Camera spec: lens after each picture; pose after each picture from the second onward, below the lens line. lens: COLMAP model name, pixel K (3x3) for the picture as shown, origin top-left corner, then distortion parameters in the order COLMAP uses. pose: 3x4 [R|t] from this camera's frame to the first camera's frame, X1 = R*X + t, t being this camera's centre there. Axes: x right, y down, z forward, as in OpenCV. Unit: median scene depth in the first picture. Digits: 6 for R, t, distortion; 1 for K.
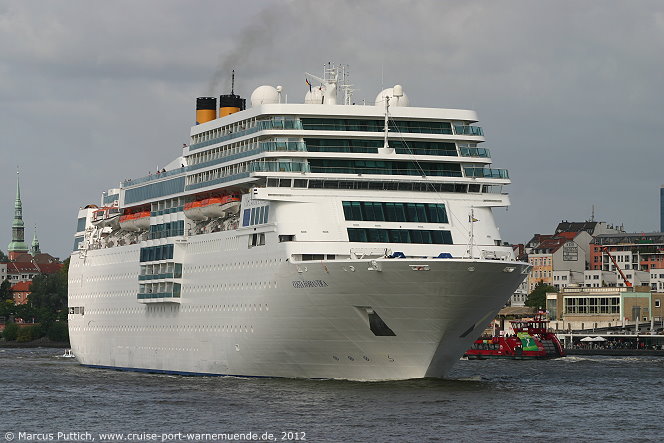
lens RADIAL K [[3311.8, 0, 332.0], [0, 3311.8, 221.5], [0, 0, 1]] dist [-0.095362, -1.632580]
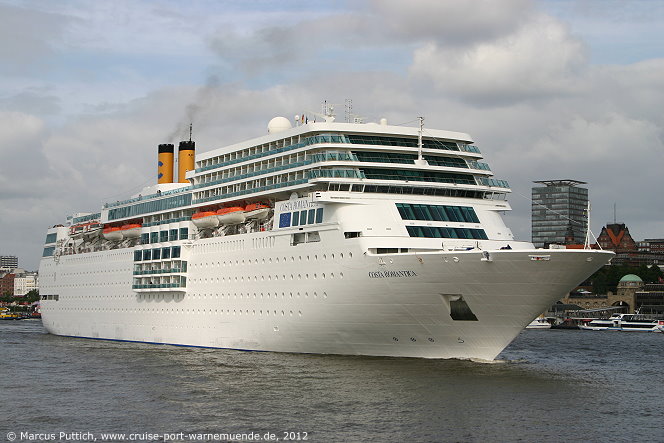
lens RADIAL K [[1446.8, 0, 332.0], [0, 1446.8, 221.5], [0, 0, 1]] dist [-0.019544, -0.005257]
pose [[0.979204, 0.004678, 0.202825, -0.119056], [0.000012, 0.999733, -0.023114, 0.011737], [-0.202879, 0.022636, 0.978942, 0.498510]]
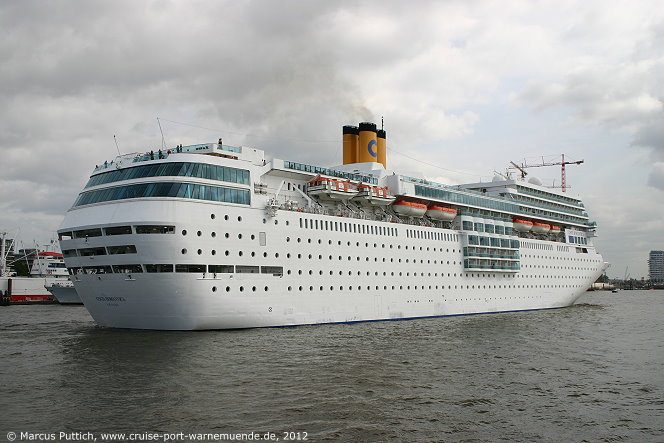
lens RADIAL K [[740.2, 0, 331.8], [0, 740.2, 246.1], [0, 0, 1]] dist [-0.097466, -0.005739]
pose [[-0.618181, 0.024466, 0.785655, -0.343031], [-0.037250, 0.997481, -0.060372, 0.043106], [-0.785152, -0.066586, -0.615713, 1.502778]]
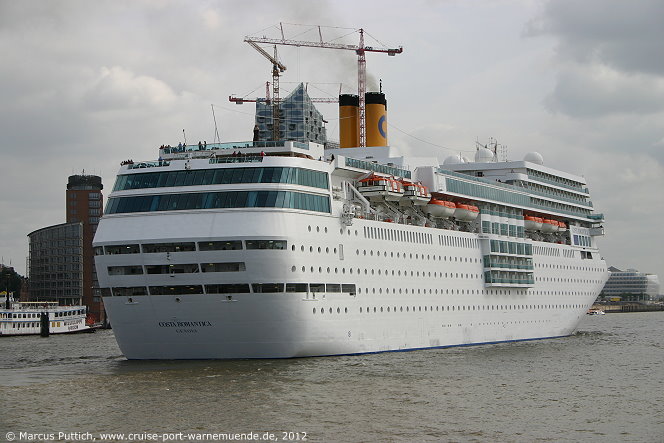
lens RADIAL K [[1627.0, 0, 332.0], [0, 1627.0, 221.5], [0, 0, 1]] dist [-0.037253, -0.247752]
pose [[-0.815315, 0.023543, 0.578539, -0.413664], [-0.022169, 0.997171, -0.071821, 0.052905], [-0.578593, -0.071383, -0.812487, 1.793335]]
